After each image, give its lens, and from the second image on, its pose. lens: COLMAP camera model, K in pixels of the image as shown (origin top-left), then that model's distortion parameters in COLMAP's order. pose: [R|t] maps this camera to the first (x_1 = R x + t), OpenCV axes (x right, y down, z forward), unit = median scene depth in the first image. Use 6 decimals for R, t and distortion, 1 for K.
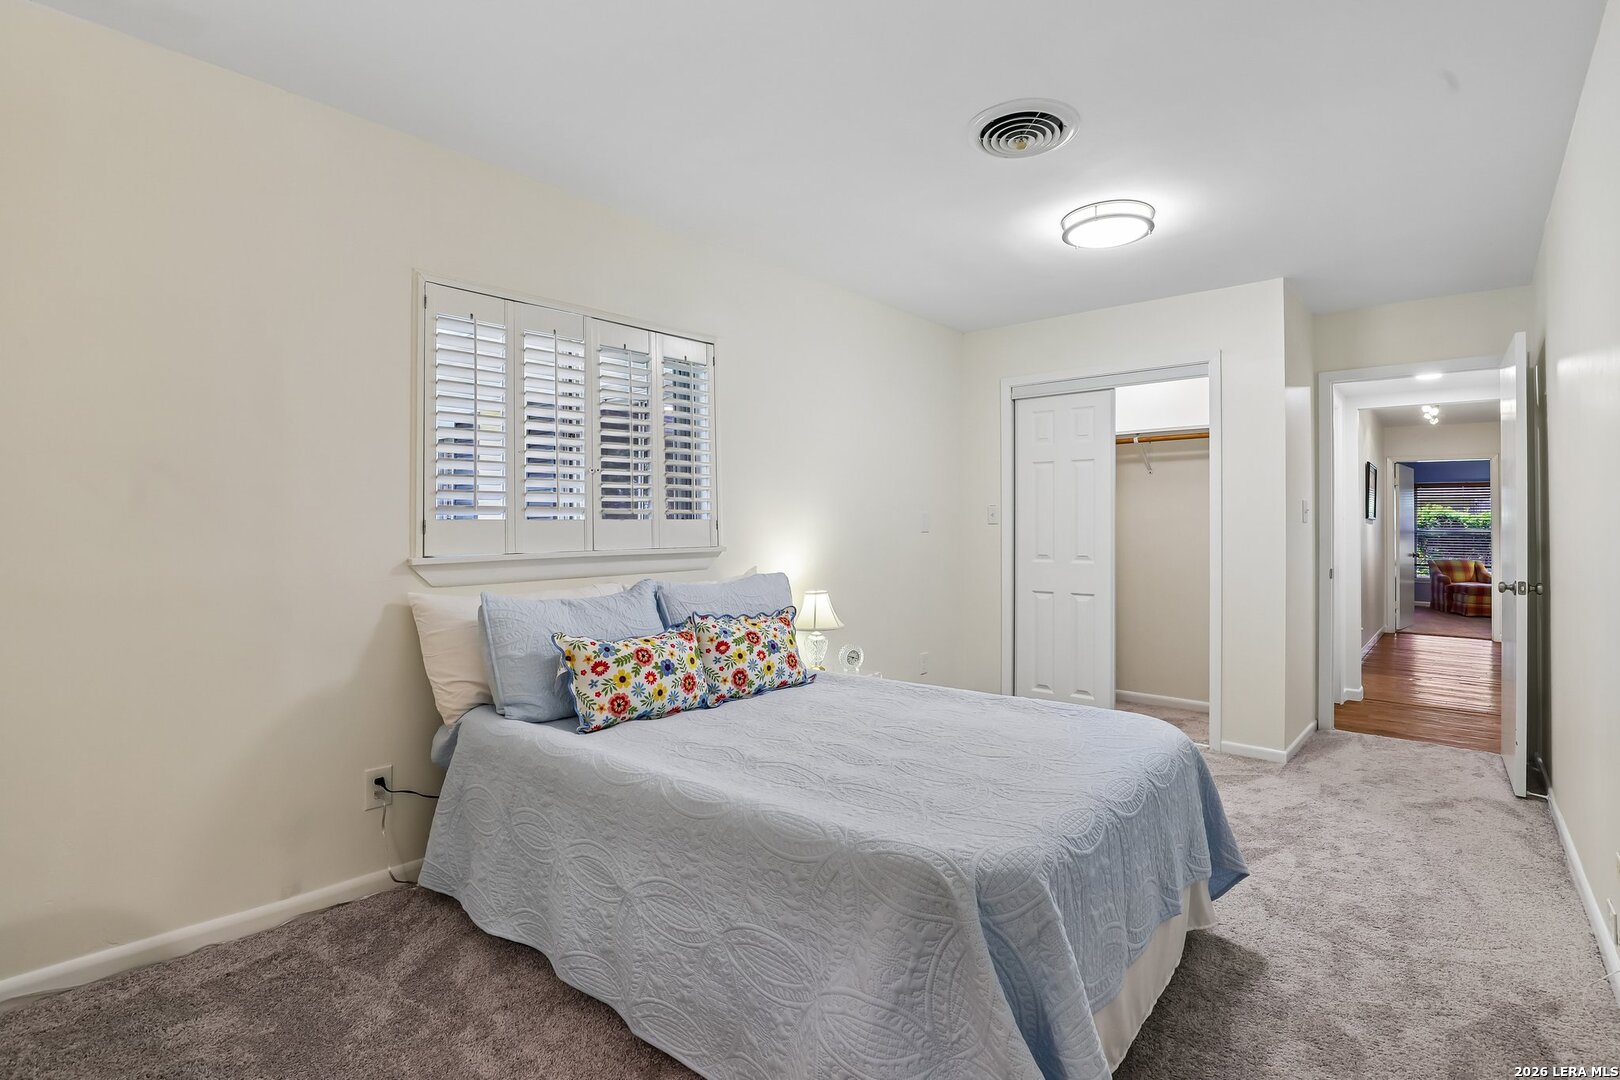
lens RADIAL K [[754.6, 0, 815.6], [0, 754.6, 541.6], [0, 0, 1]] dist [-0.031691, 0.005586]
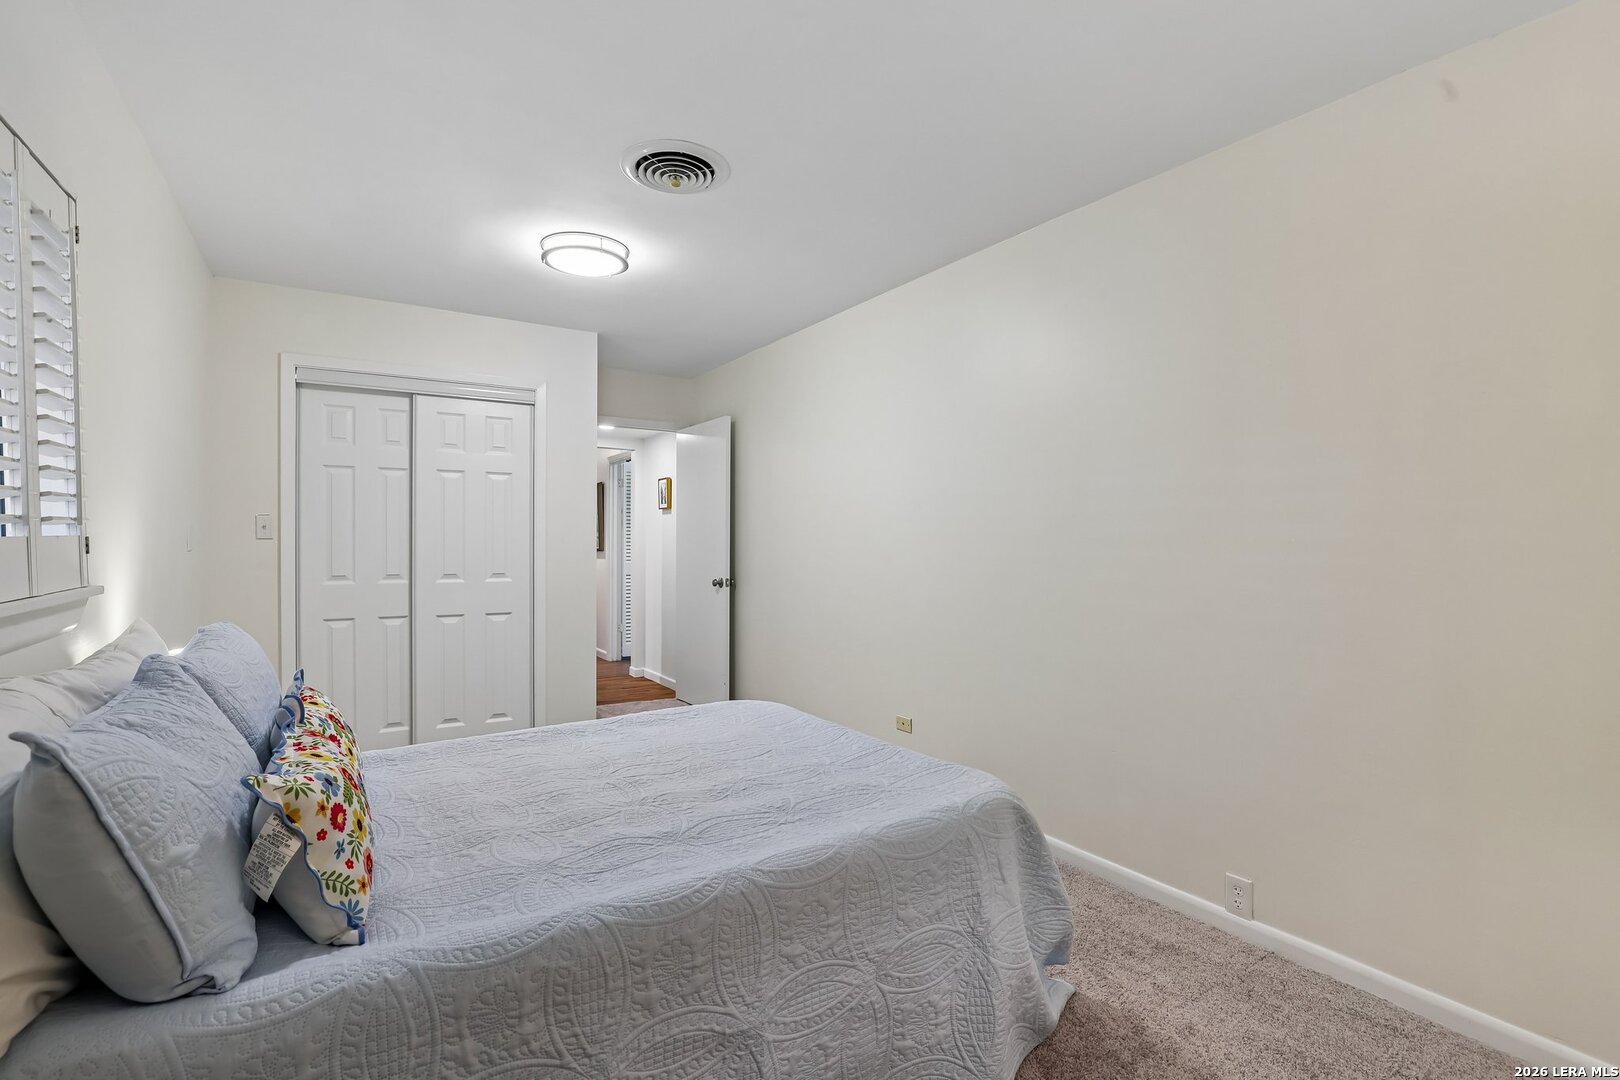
lens RADIAL K [[754.6, 0, 815.9], [0, 754.6, 528.3], [0, 0, 1]] dist [-0.031691, 0.005586]
pose [[0.287578, 0.011970, 0.957682, -0.711780], [0.010657, 0.999820, -0.015697, -0.031792], [-0.957698, 0.014720, 0.287399, 0.505189]]
